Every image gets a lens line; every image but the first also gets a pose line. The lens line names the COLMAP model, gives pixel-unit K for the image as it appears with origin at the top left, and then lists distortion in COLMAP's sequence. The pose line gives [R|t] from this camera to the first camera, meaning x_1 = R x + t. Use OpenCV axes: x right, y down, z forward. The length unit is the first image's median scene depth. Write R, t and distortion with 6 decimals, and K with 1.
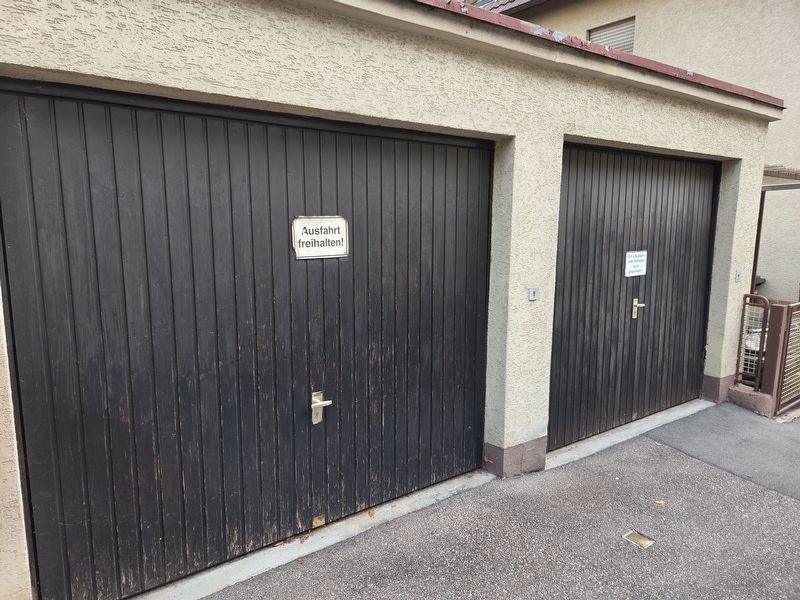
lens RADIAL K [[539.0, 0, 399.3], [0, 539.0, 300.5], [0, 0, 1]] dist [0.037246, 0.000185]
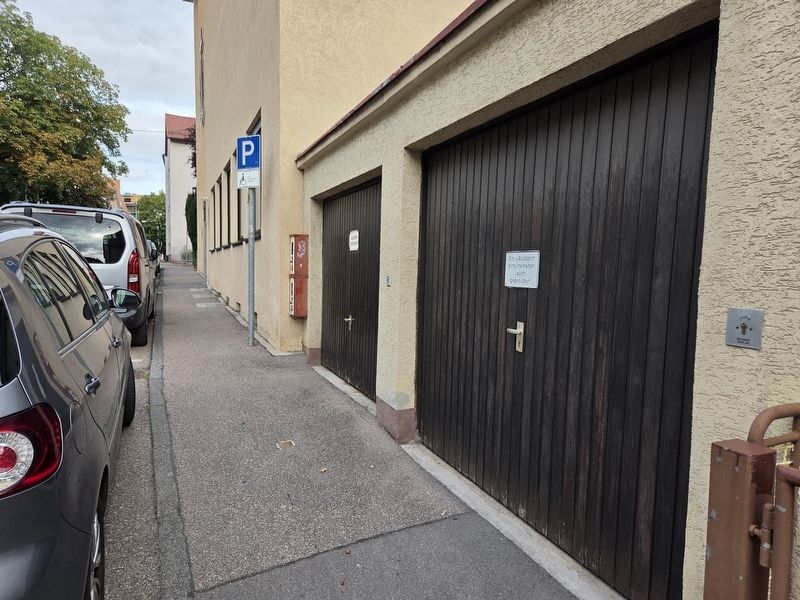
lens RADIAL K [[539.0, 0, 399.2], [0, 539.0, 301.4], [0, 0, 1]] dist [0.037246, 0.000185]
pose [[-0.232977, 0.049867, -0.971203, 1.150361], [-0.172320, 0.980764, 0.091694, -0.065879], [0.957093, 0.188720, -0.219902, 1.029278]]
